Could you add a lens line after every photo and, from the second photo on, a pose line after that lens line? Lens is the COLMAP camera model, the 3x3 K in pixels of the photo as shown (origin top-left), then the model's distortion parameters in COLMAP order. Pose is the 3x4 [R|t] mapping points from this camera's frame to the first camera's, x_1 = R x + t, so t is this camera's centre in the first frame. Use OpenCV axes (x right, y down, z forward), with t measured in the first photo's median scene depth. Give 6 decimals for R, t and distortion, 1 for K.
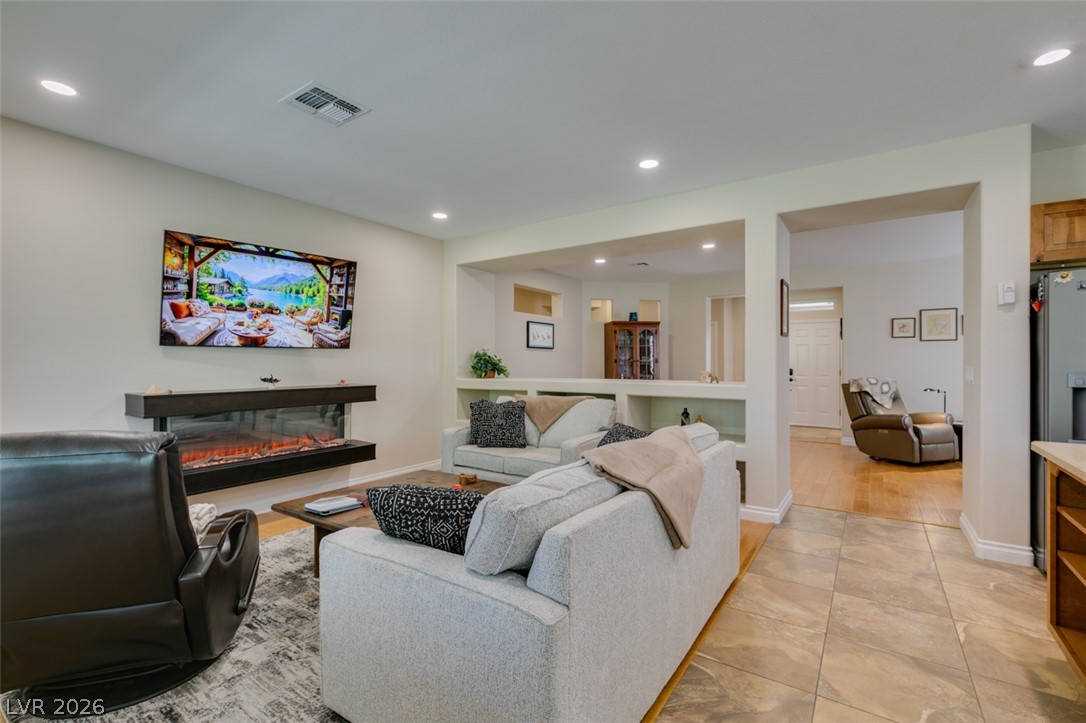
lens RADIAL K [[487.2, 0, 544.3], [0, 487.2, 365.7], [0, 0, 1]] dist [-0.000274, -0.000731]
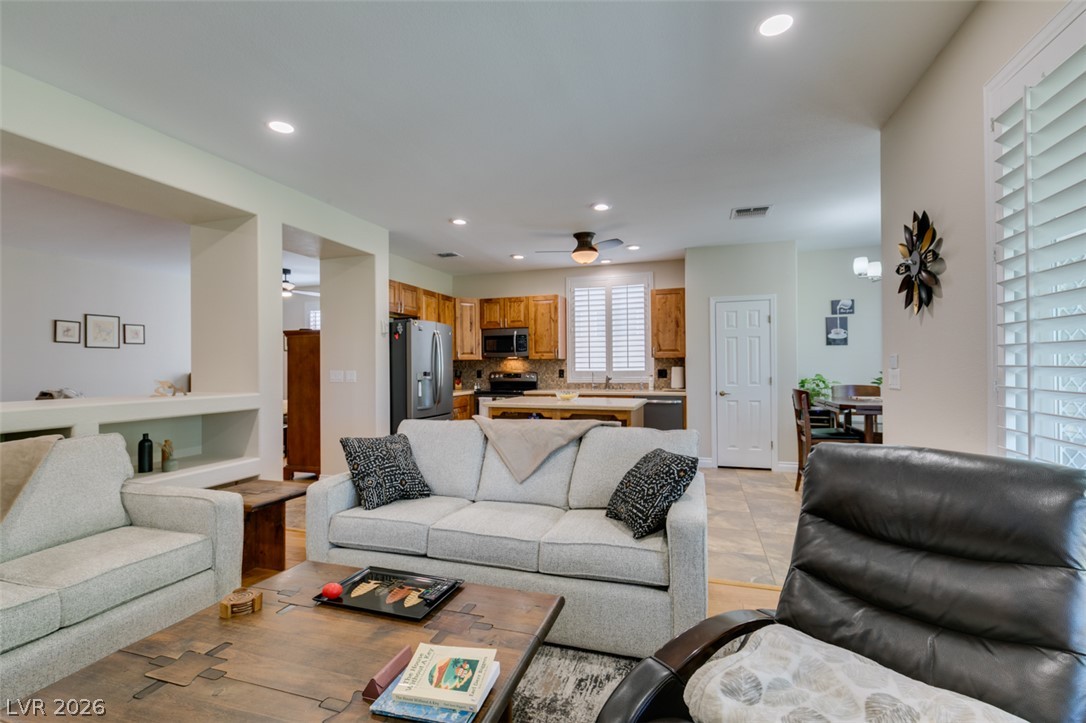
lens RADIAL K [[487.2, 0, 540.3], [0, 487.2, 362.3], [0, 0, 1]] dist [-0.000274, -0.000731]
pose [[-0.272298, 0.012651, 0.962130, -0.558239], [0.014859, 0.999850, -0.008942, -0.001387], [-0.962098, 0.011861, -0.272445, 0.659935]]
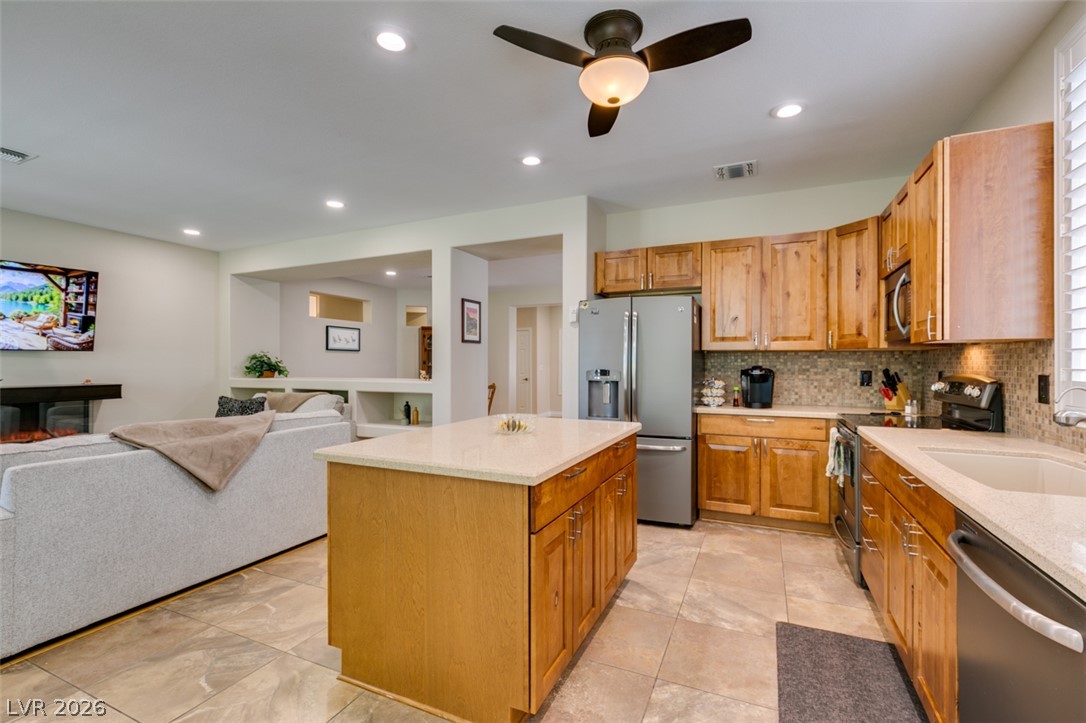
lens RADIAL K [[487.2, 0, 544.9], [0, 487.2, 365.6], [0, 0, 1]] dist [-0.000274, -0.000731]
pose [[0.985843, -0.000150, 0.167670, 0.445881], [0.000477, 0.999998, -0.001907, 0.000685], [-0.167670, 0.001960, 0.985841, -0.266016]]
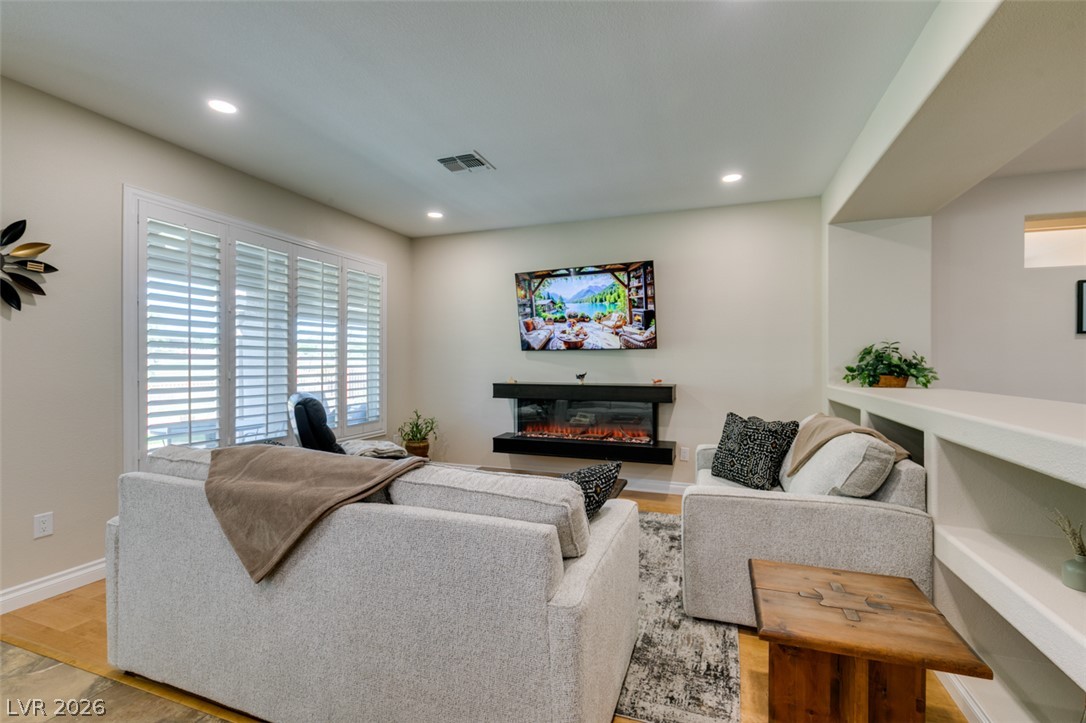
lens RADIAL K [[487.2, 0, 536.8], [0, 487.2, 363.3], [0, 0, 1]] dist [-0.000274, -0.000731]
pose [[0.229857, 0.002532, -0.973221, 0.546595], [-0.007125, 0.999974, 0.000919, -0.004038], [0.973198, 0.006723, 0.229869, 0.571261]]
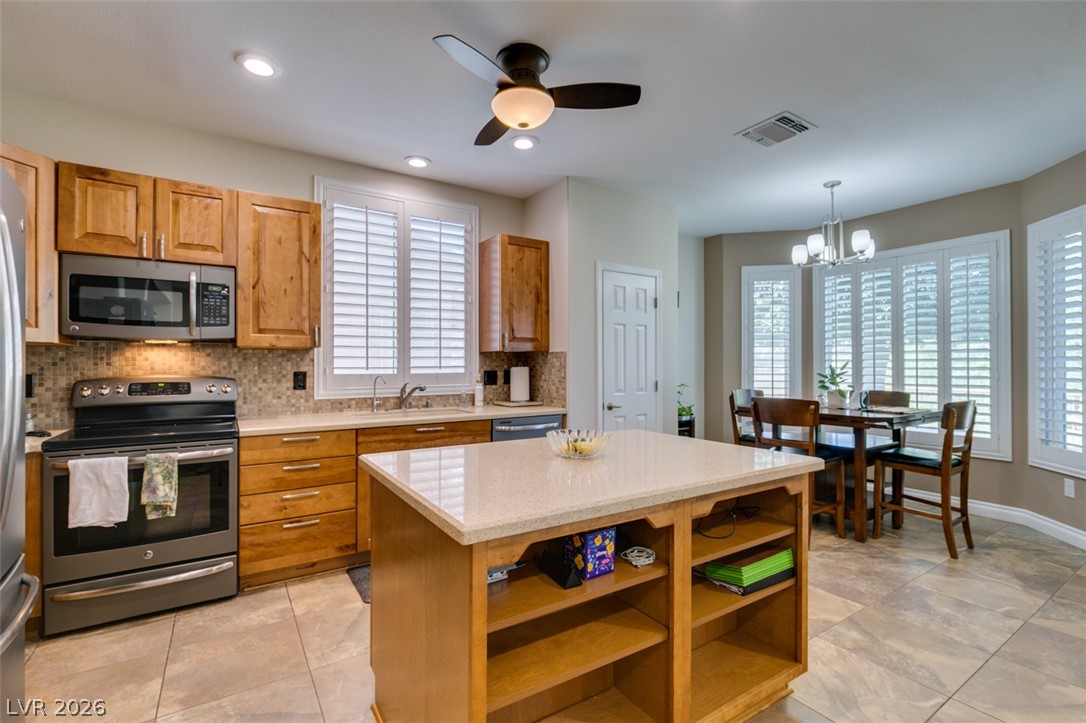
lens RADIAL K [[487.2, 0, 540.9], [0, 487.2, 363.8], [0, 0, 1]] dist [-0.000274, -0.000731]
pose [[-0.919059, 0.003565, 0.394103, 0.365989], [0.005596, 0.999976, 0.004003, -0.003924], [-0.394079, 0.005884, -0.919058, 0.692250]]
